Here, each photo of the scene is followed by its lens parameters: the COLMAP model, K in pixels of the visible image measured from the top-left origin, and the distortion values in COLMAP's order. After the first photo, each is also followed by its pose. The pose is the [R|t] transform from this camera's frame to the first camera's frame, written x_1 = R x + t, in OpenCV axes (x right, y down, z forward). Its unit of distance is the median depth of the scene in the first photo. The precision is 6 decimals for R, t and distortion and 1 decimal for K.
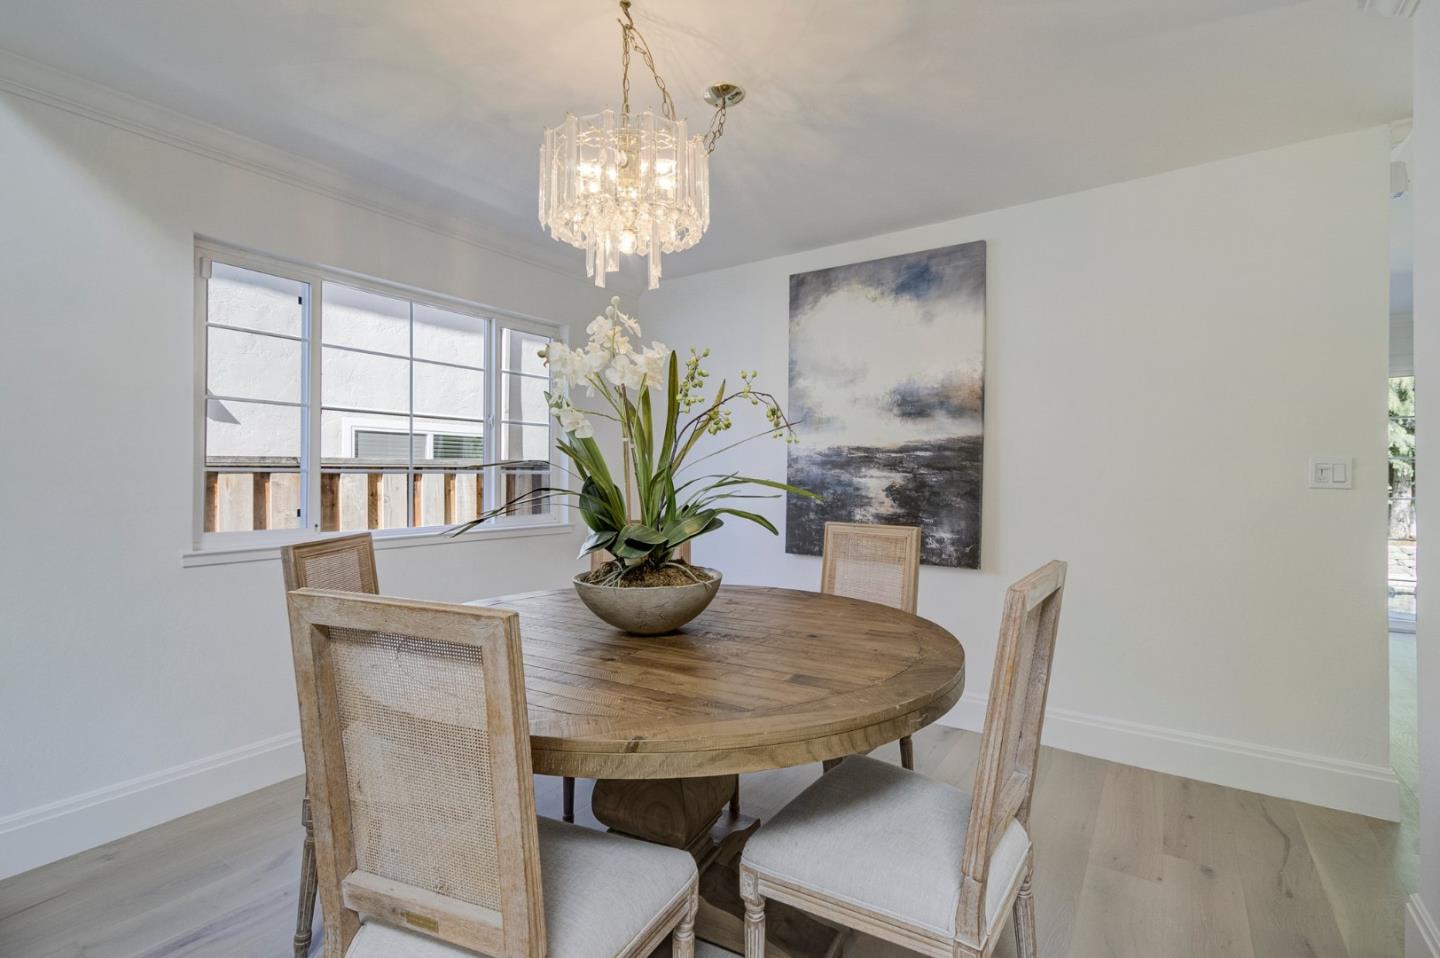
lens RADIAL K [[665.3, 0, 699.9], [0, 665.3, 476.9], [0, 0, 1]] dist [0.002827, 0.001027]
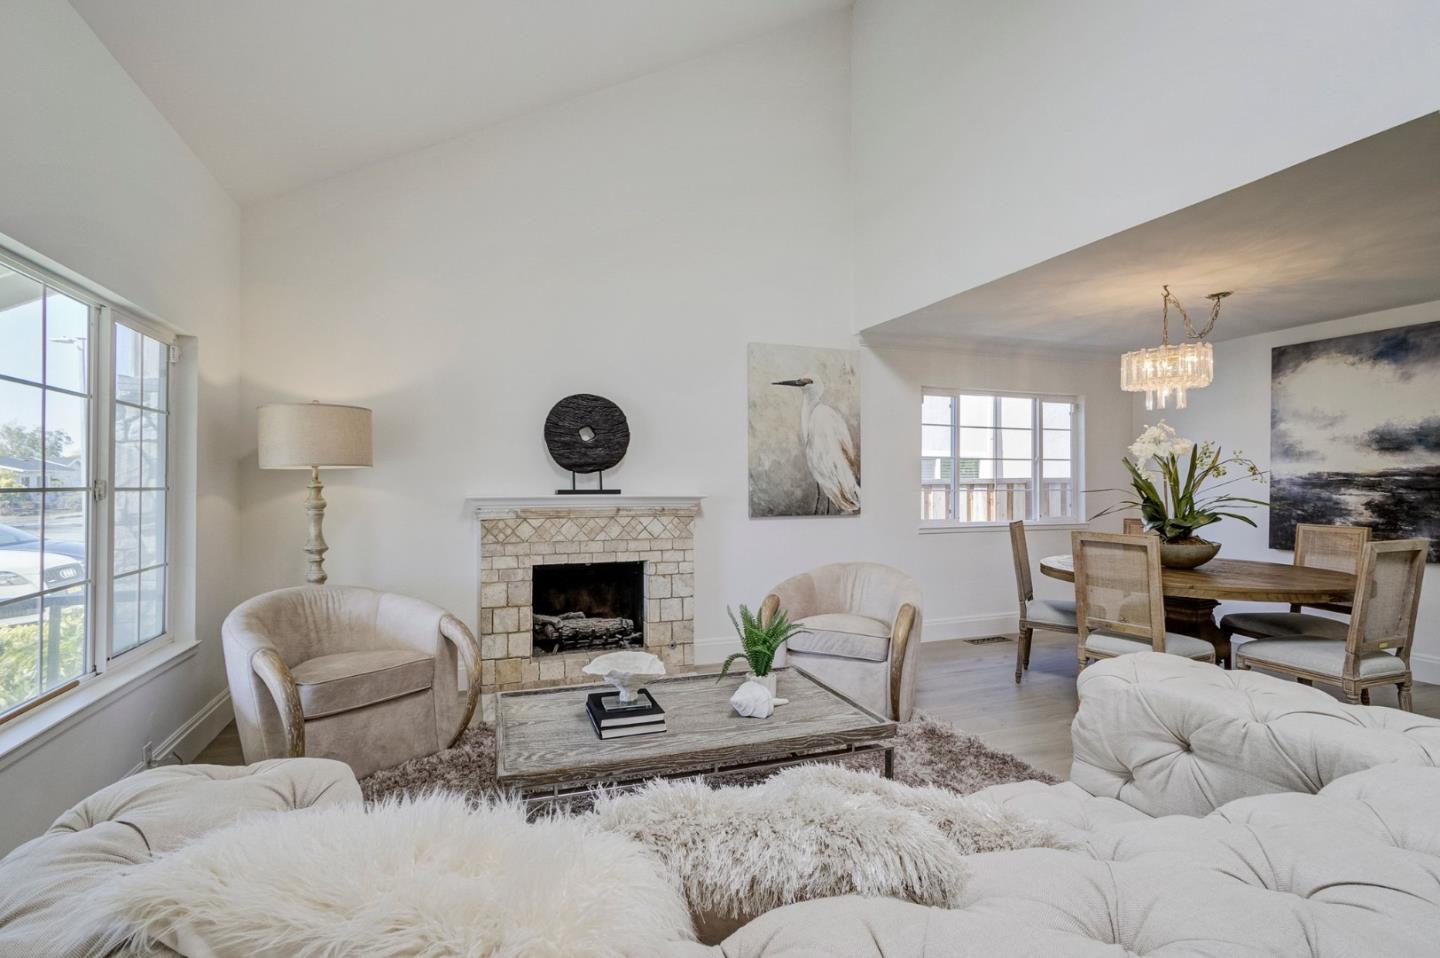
lens RADIAL K [[665.3, 0, 699.9], [0, 665.3, 476.9], [0, 0, 1]] dist [0.002827, 0.001027]
pose [[0.826922, -0.005881, -0.562286, -0.077751], [0.000348, 0.999950, -0.009947, -0.023939], [0.562316, 0.008030, 0.826883, -0.906202]]
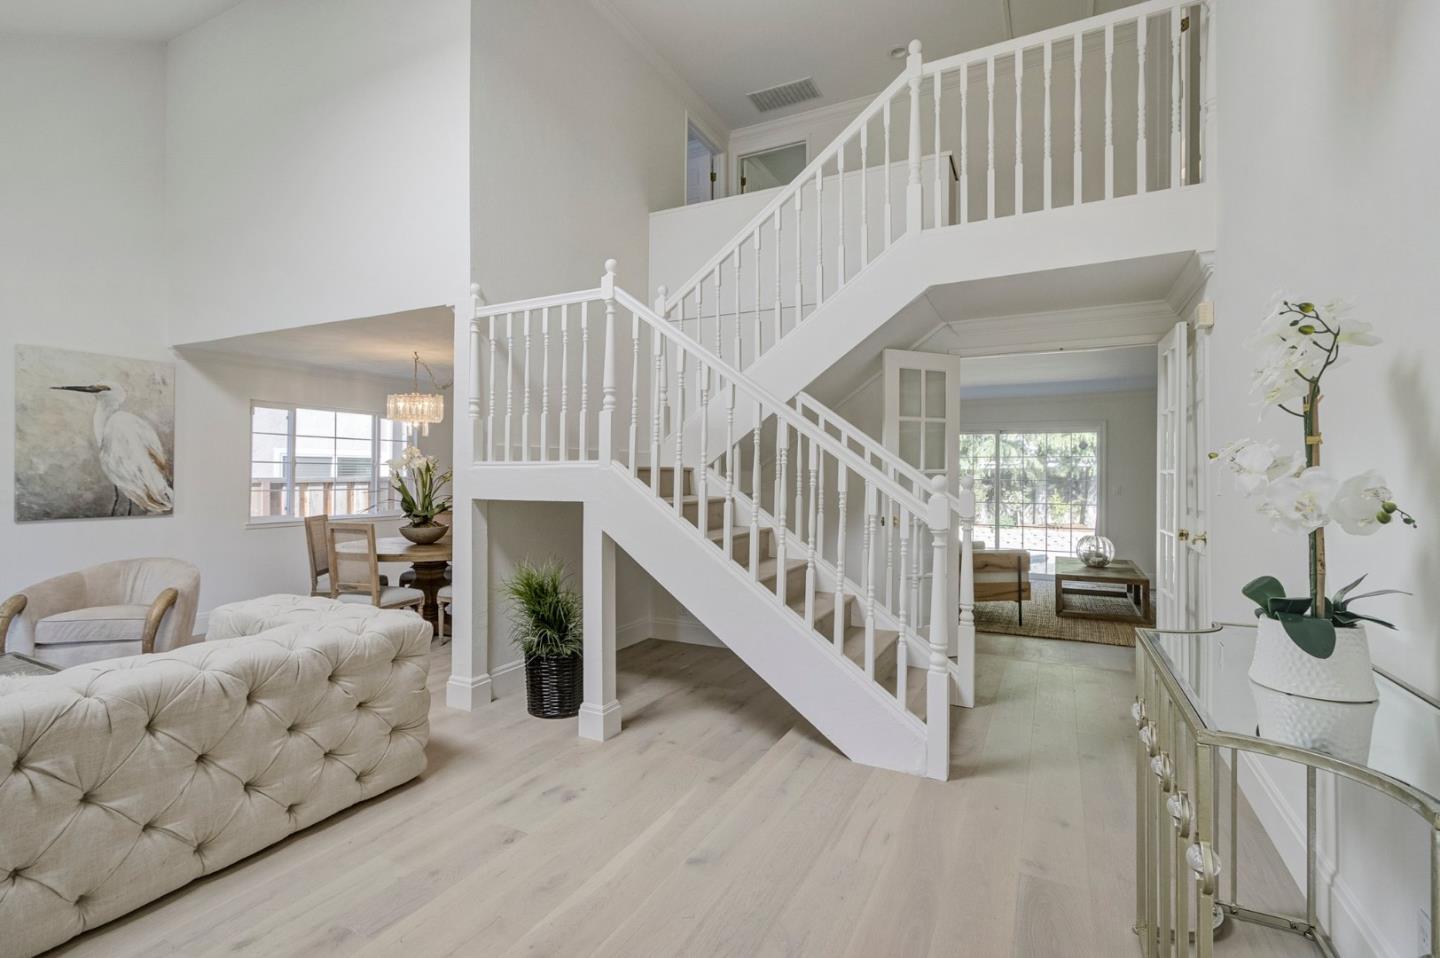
lens RADIAL K [[657.9, 0, 726.3], [0, 657.9, 465.7], [0, 0, 1]] dist [0.001170, -0.001056]
pose [[0.984259, 0.008269, 0.176540, 0.428566], [-0.005529, 0.999857, -0.016006, -0.054839], [-0.176647, 0.014778, 0.984163, -1.289659]]
